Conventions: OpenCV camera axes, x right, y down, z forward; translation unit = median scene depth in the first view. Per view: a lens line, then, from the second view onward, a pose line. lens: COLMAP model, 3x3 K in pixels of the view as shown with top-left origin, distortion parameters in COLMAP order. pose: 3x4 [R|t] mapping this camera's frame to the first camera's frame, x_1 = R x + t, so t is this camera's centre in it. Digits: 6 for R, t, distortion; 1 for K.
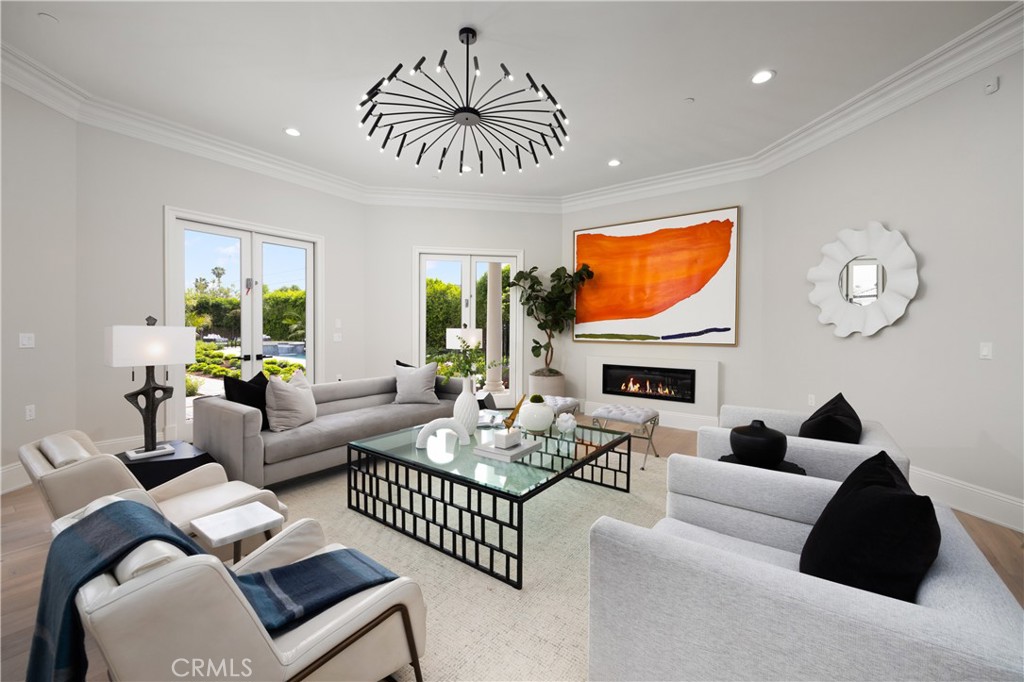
lens RADIAL K [[407.4, 0, 507.3], [0, 407.4, 329.7], [0, 0, 1]] dist [0.001024, -0.000012]
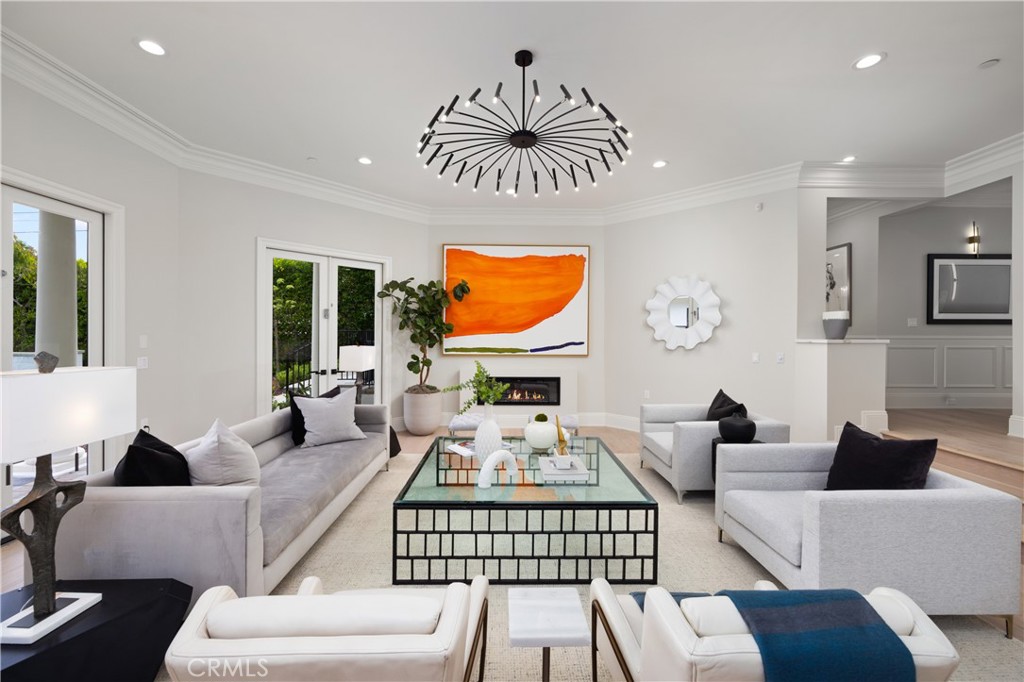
lens RADIAL K [[414.4, 0, 508.6], [0, 414.4, 335.5], [0, 0, 1]] dist [0.000365, -0.000038]
pose [[0.789554, -0.005374, 0.613658, -0.405471], [0.003438, 0.999985, 0.004335, -0.029767], [-0.613672, -0.001313, 0.789560, 0.130046]]
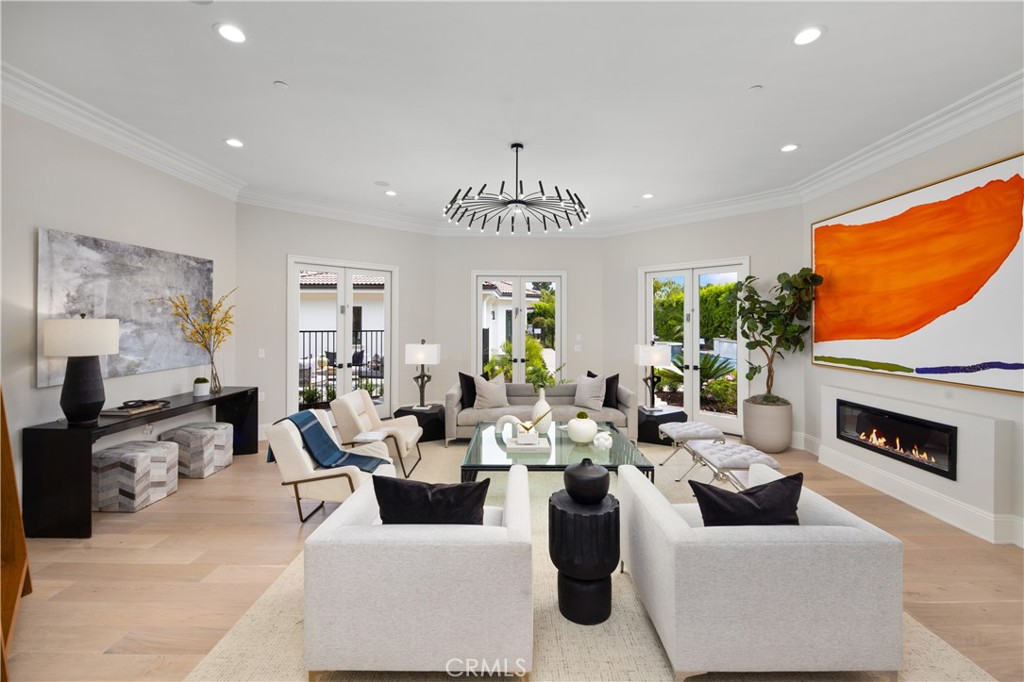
lens RADIAL K [[410.9, 0, 516.2], [0, 410.9, 325.0], [0, 0, 1]] dist [-0.001740, -0.000219]
pose [[0.600961, -0.002779, -0.799274, 0.556634], [-0.003116, 0.999978, -0.005820, -0.051322], [0.799272, 0.005988, 0.600939, 0.087135]]
